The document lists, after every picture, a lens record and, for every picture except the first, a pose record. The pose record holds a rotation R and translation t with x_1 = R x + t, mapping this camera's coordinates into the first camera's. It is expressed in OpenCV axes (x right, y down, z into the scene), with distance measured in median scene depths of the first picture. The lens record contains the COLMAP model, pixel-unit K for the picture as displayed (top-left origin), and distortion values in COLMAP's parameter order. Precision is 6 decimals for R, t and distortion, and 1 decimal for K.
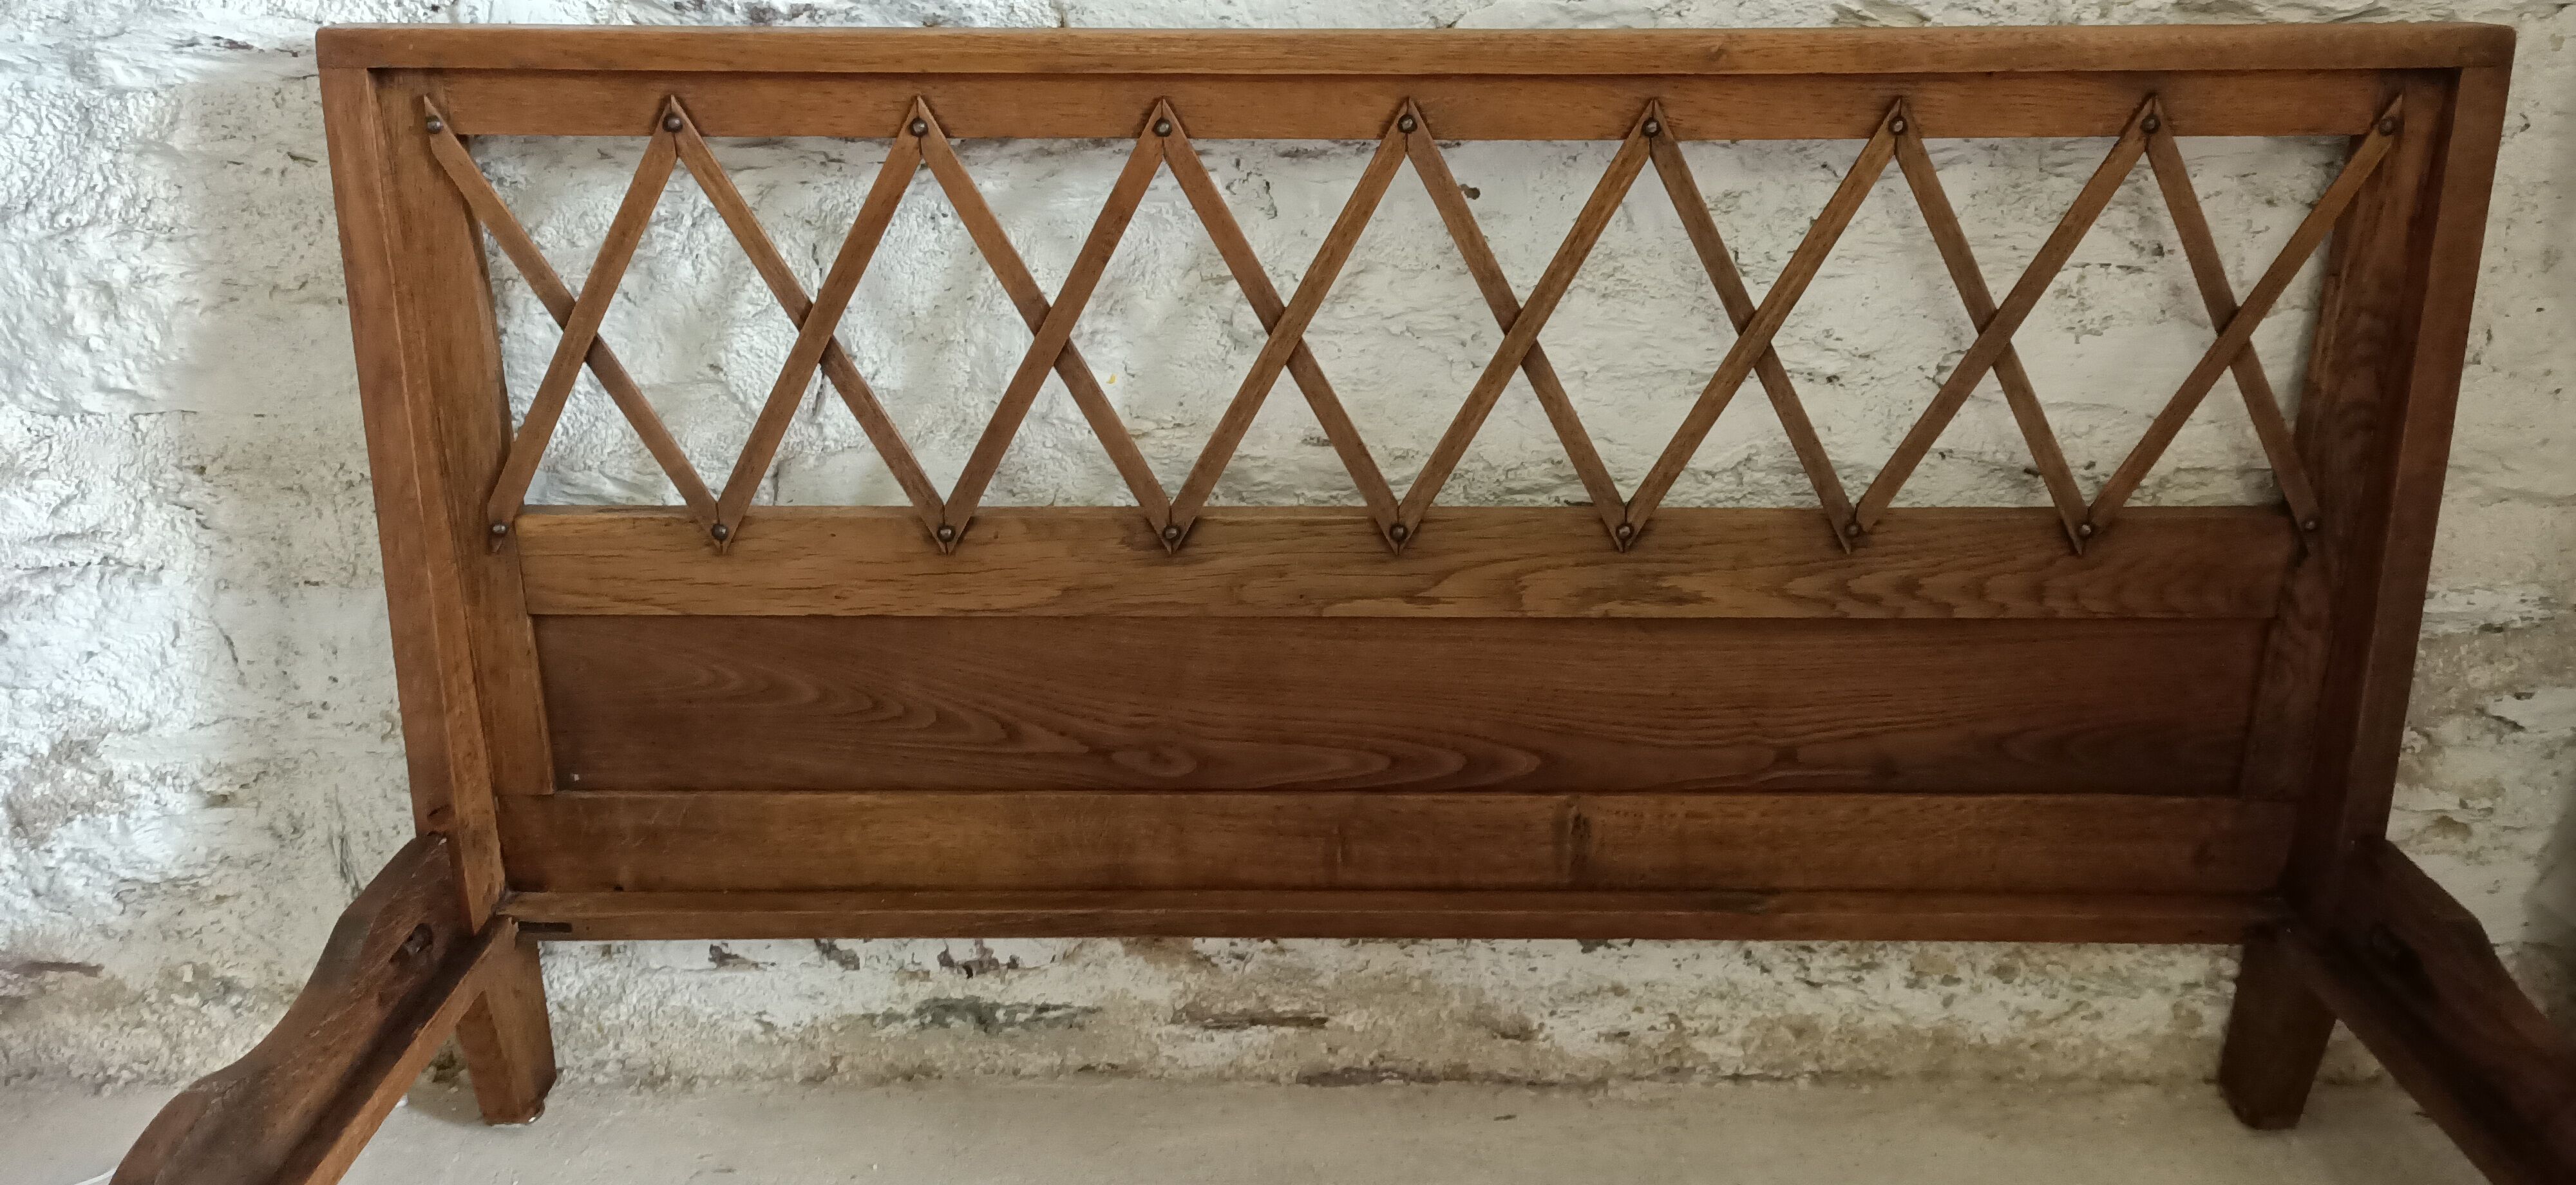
lens RADIAL K [[1880.5, 0, 1284.7], [0, 1880.5, 637.4], [0, 0, 1]] dist [0.053985, -0.055614]
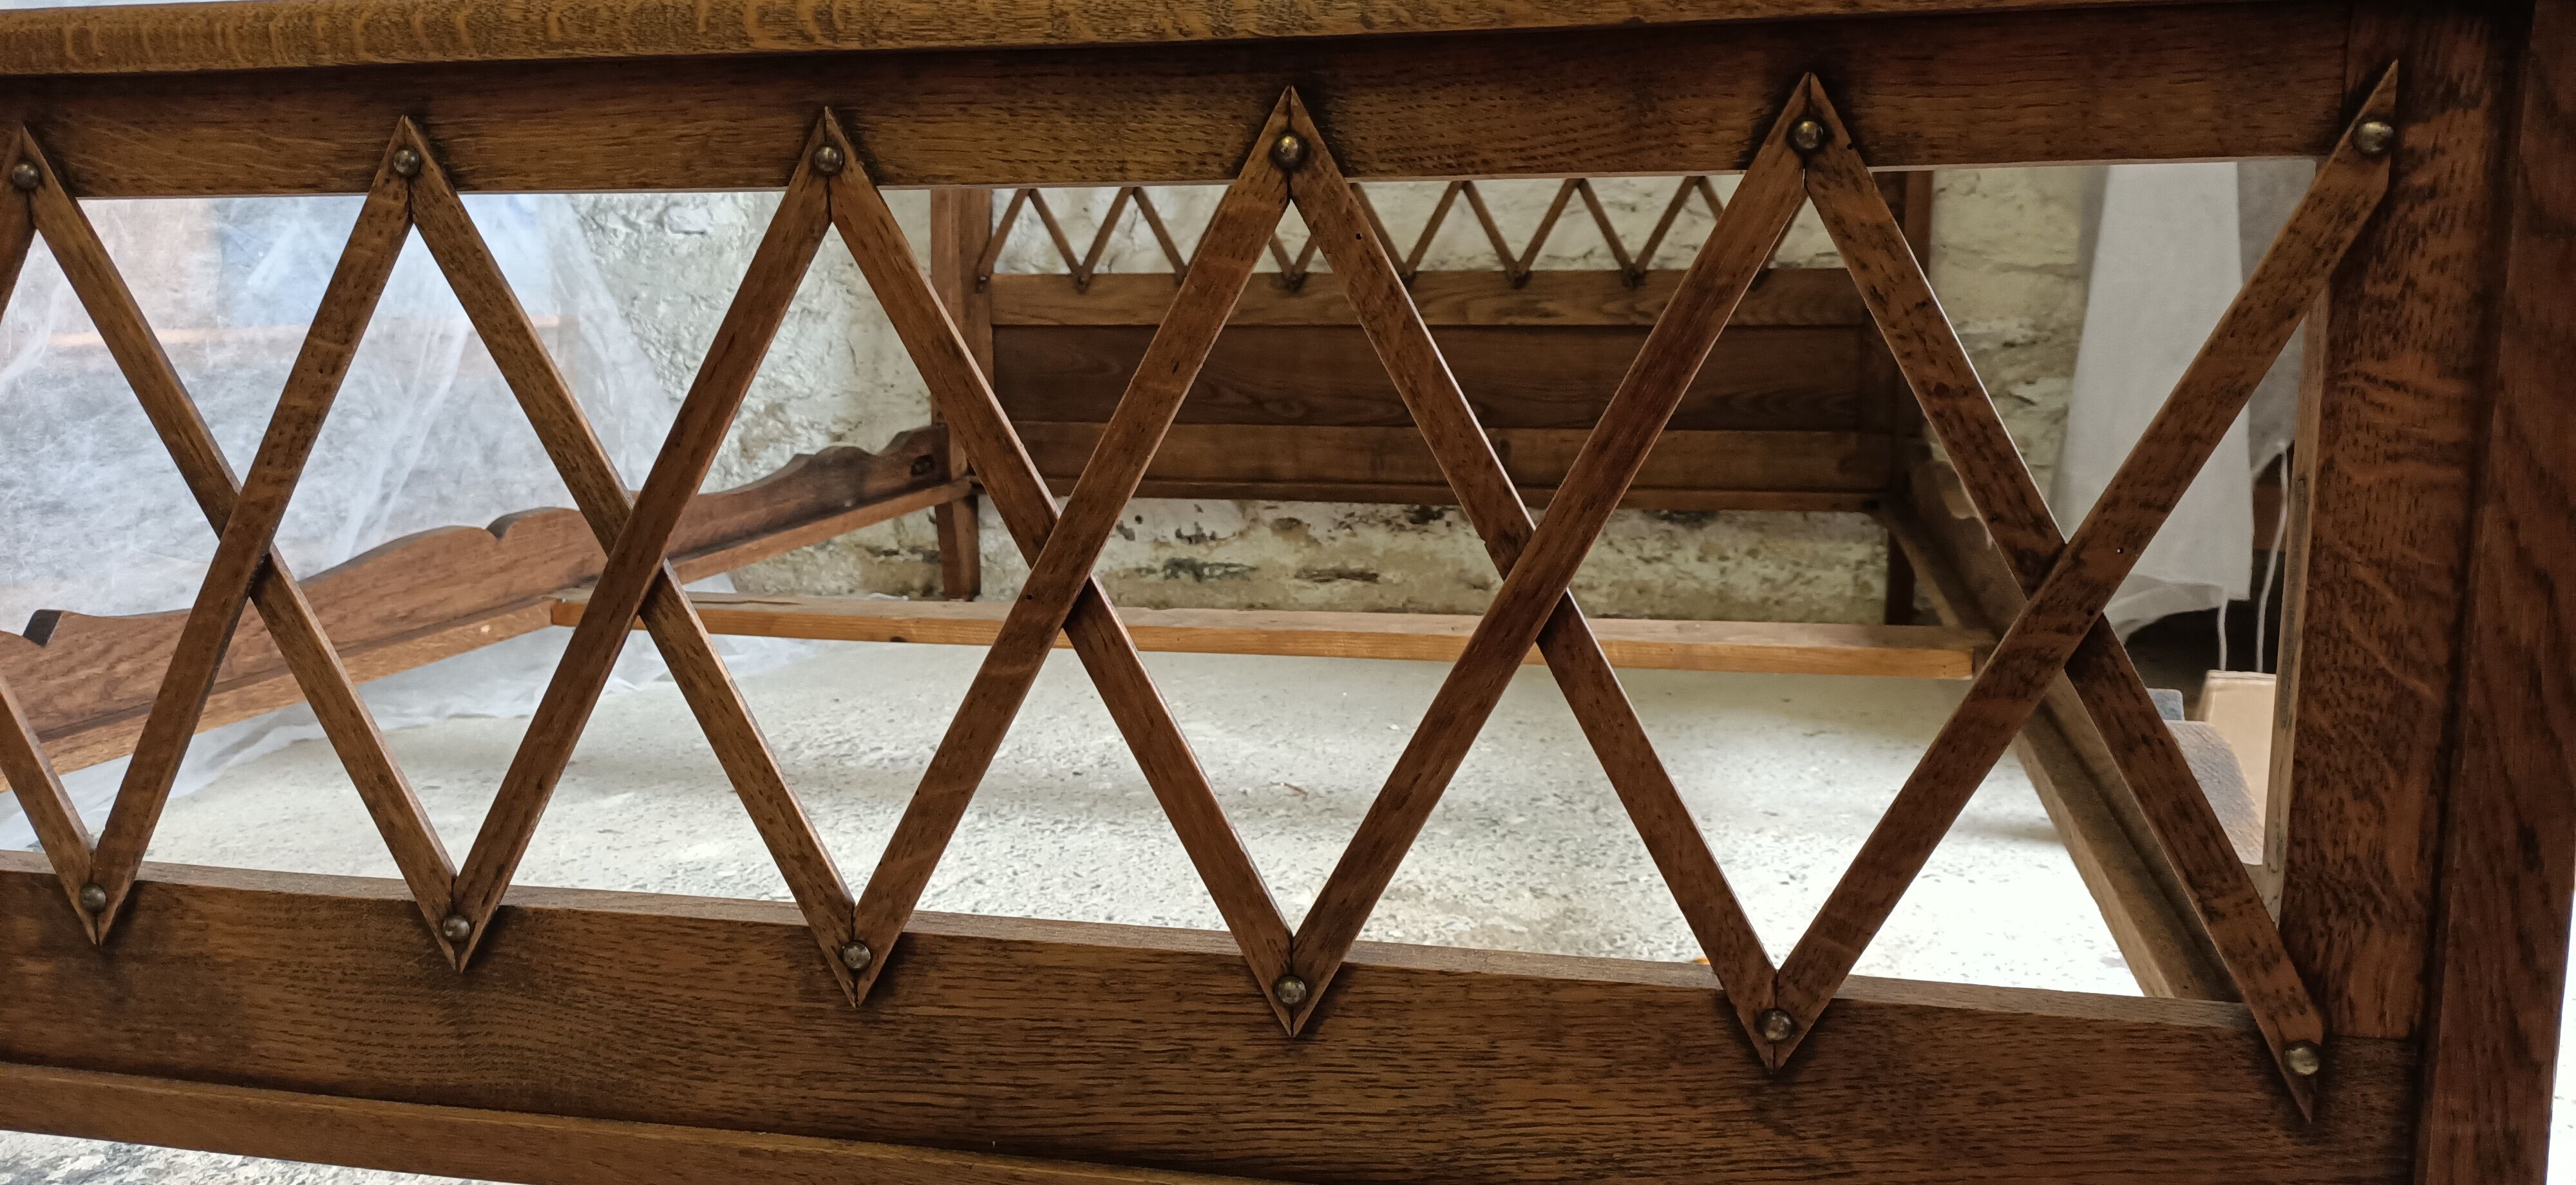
lens RADIAL K [[1880.5, 0, 1284.7], [0, 1880.5, 637.4], [0, 0, 1]] dist [0.053985, -0.055614]
pose [[0.976562, 0.037323, -0.211977, 0.358270], [-0.070785, 0.985759, -0.152539, 0.605947], [0.203266, 0.163969, 0.965296, -0.855336]]
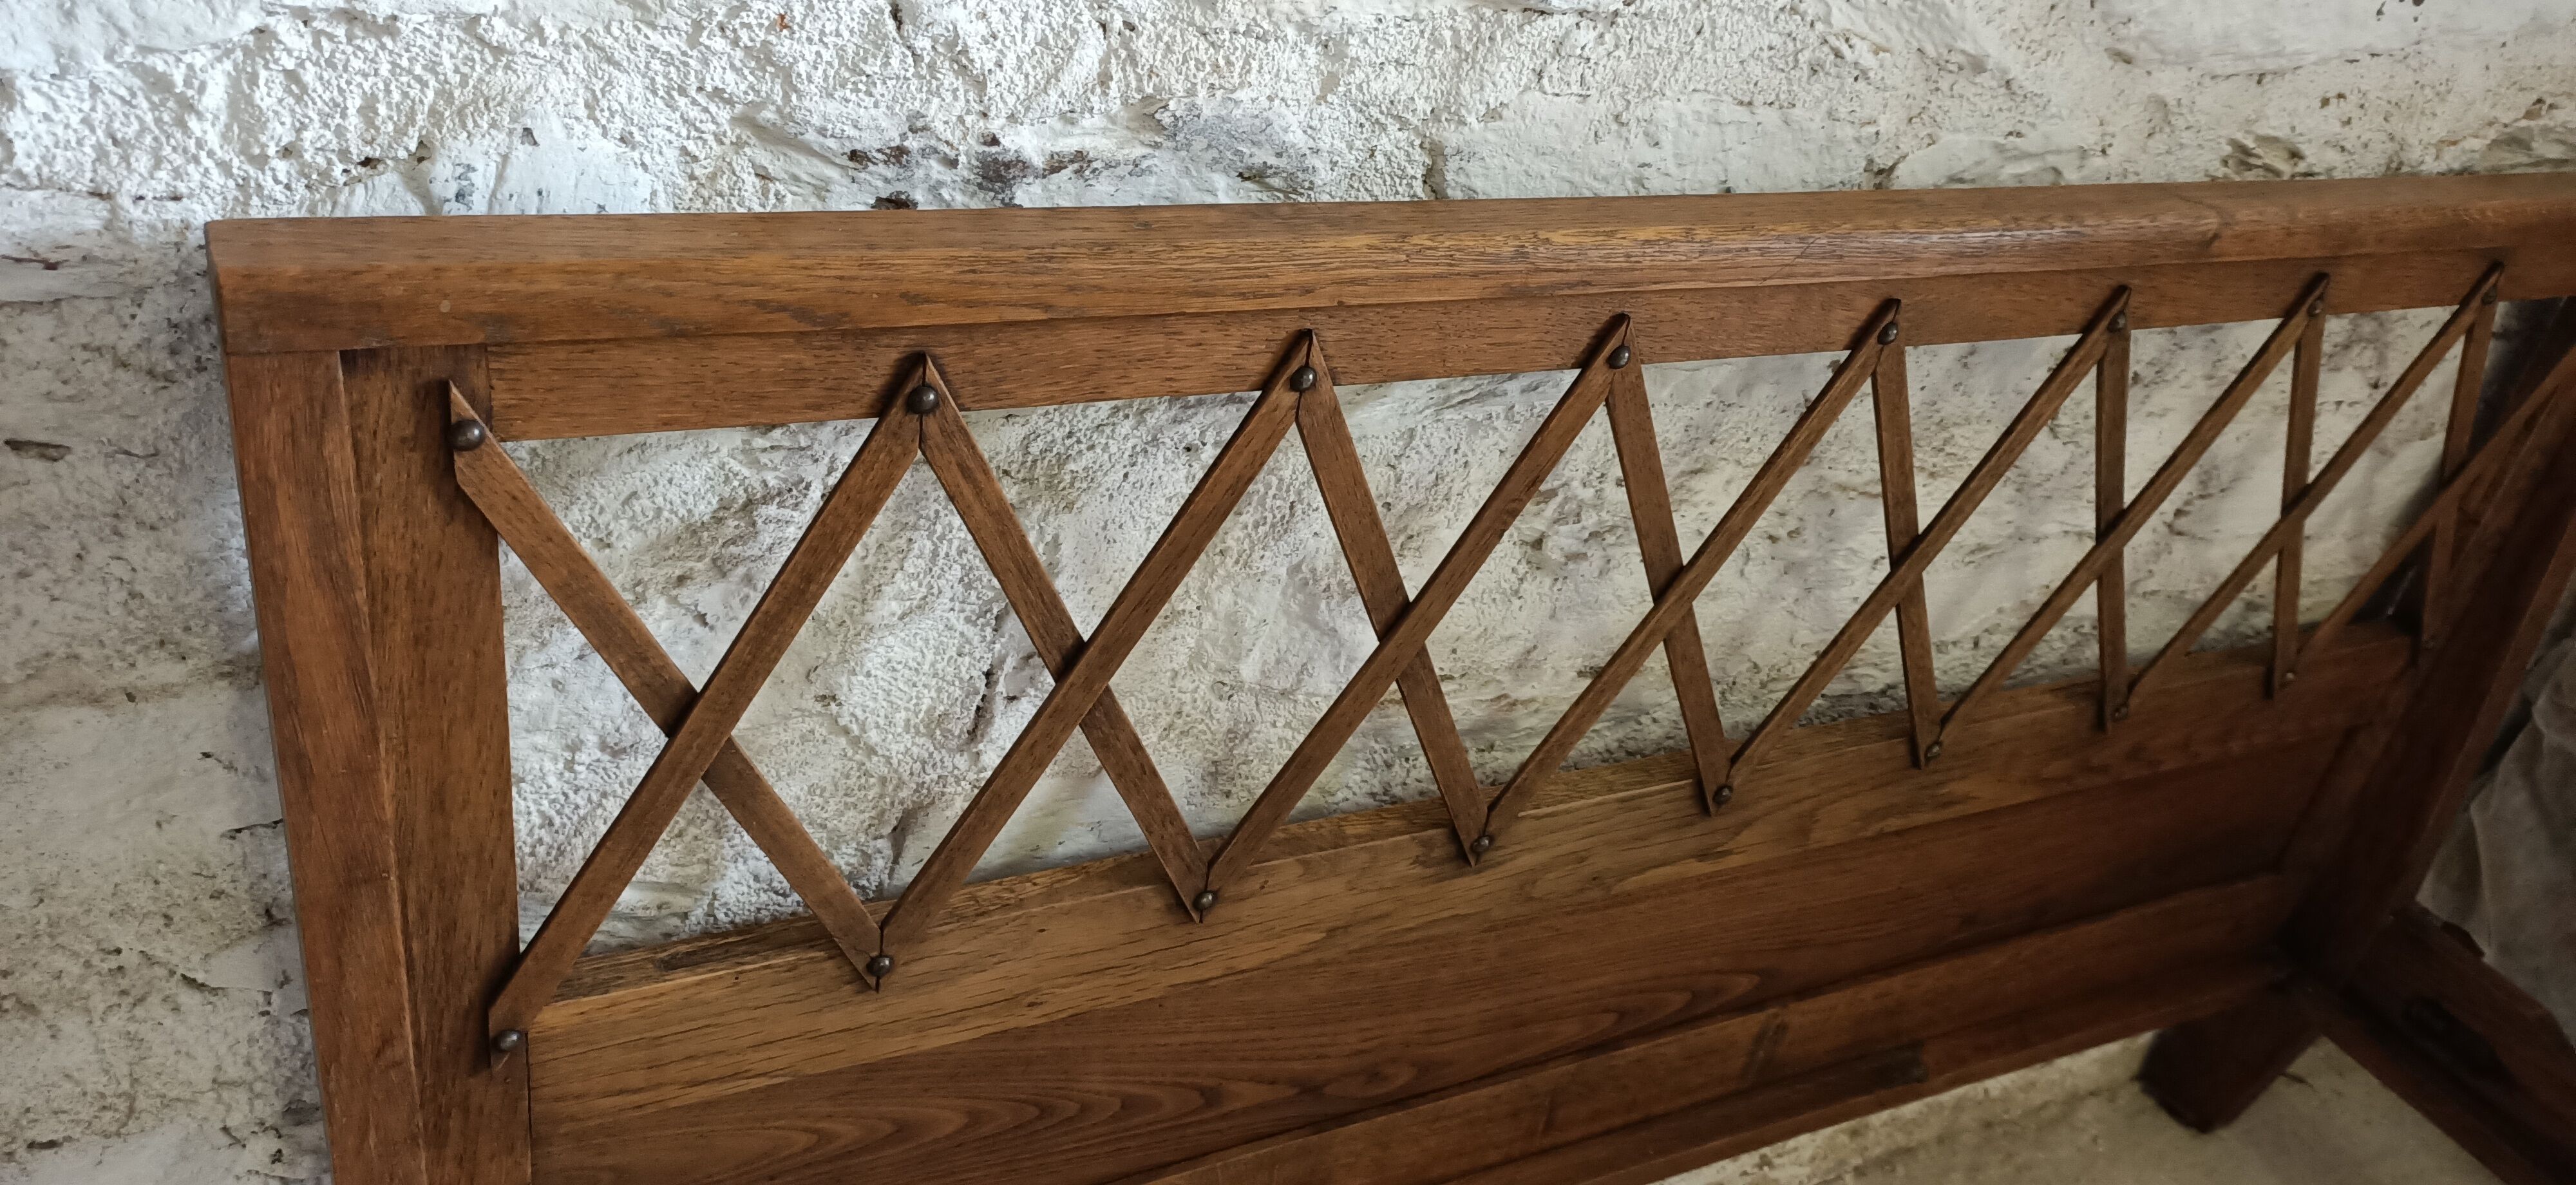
lens RADIAL K [[1880.5, 0, 1284.7], [0, 1880.5, 637.4], [0, 0, 1]] dist [0.053985, -0.055614]
pose [[0.885734, -0.120146, 0.448375, -0.428246], [0.018899, 0.974456, 0.223780, -0.286607], [-0.463809, -0.189736, 0.865380, 0.396071]]
